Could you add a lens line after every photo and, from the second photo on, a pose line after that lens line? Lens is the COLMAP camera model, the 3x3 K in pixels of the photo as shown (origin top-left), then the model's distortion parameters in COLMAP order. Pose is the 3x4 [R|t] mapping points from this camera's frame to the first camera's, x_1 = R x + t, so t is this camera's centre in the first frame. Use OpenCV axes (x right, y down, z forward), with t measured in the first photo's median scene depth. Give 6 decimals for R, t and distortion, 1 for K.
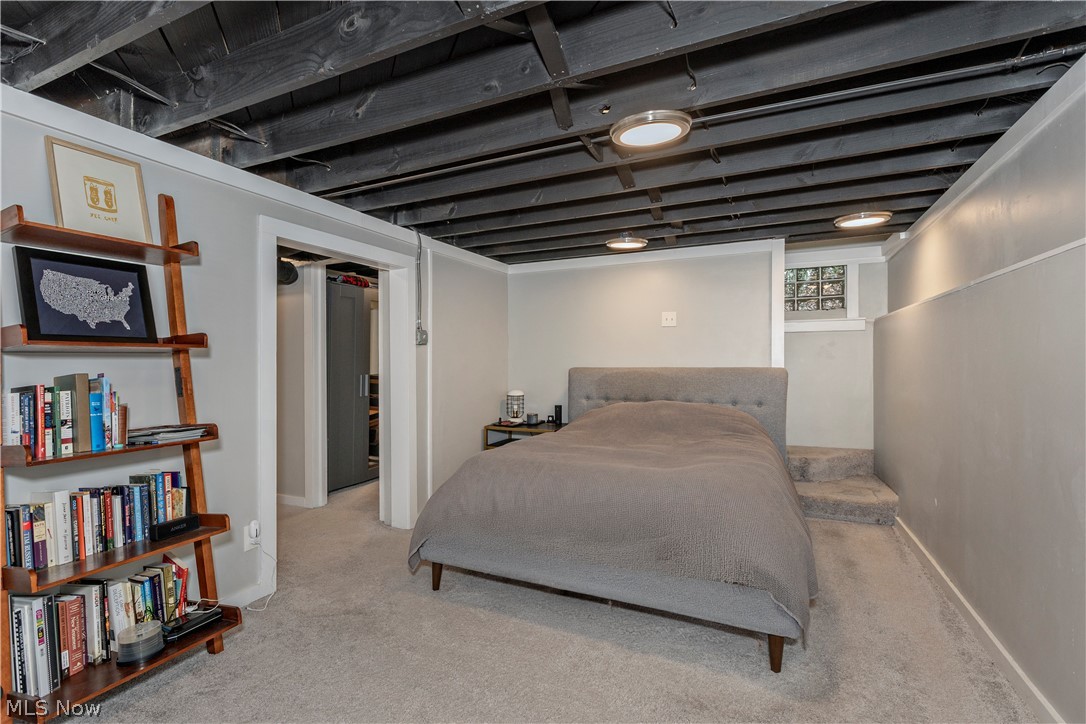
lens RADIAL K [[495.4, 0, 542.5], [0, 495.4, 361.3], [0, 0, 1]] dist [0.000607, -0.000026]
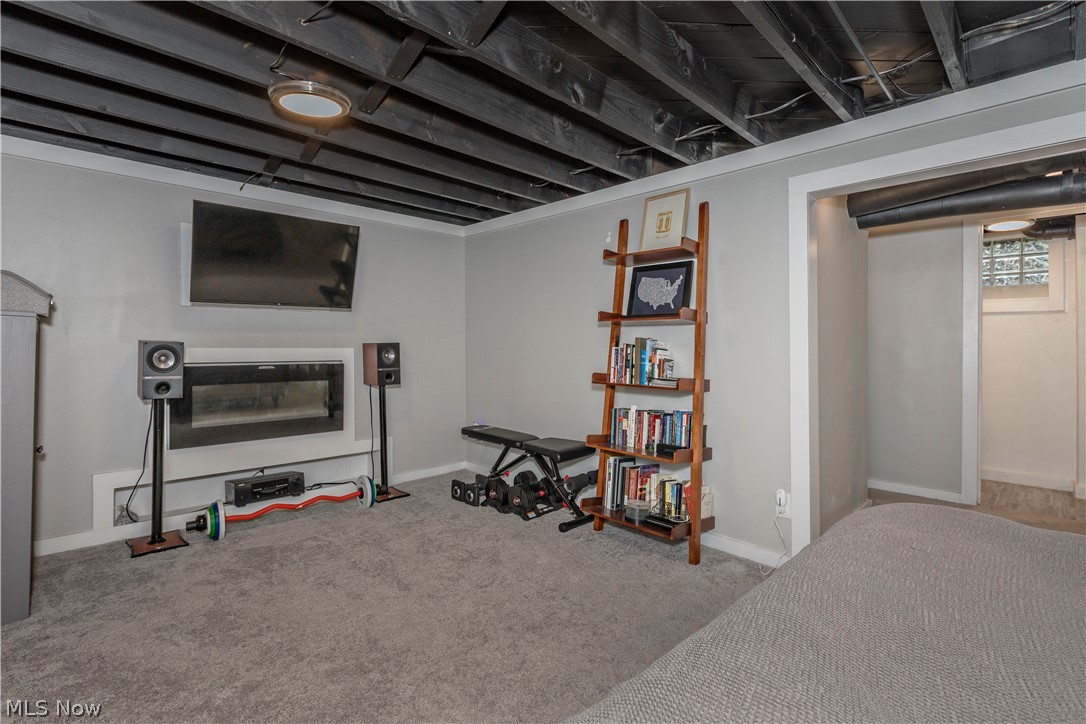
lens RADIAL K [[495.4, 0, 542.7], [0, 495.4, 352.4], [0, 0, 1]] dist [0.000607, -0.000026]
pose [[-0.354934, 0.018683, -0.934705, 0.680330], [-0.004903, 0.999749, 0.021845, 0.036481], [0.934879, 0.012337, -0.354753, 1.185966]]
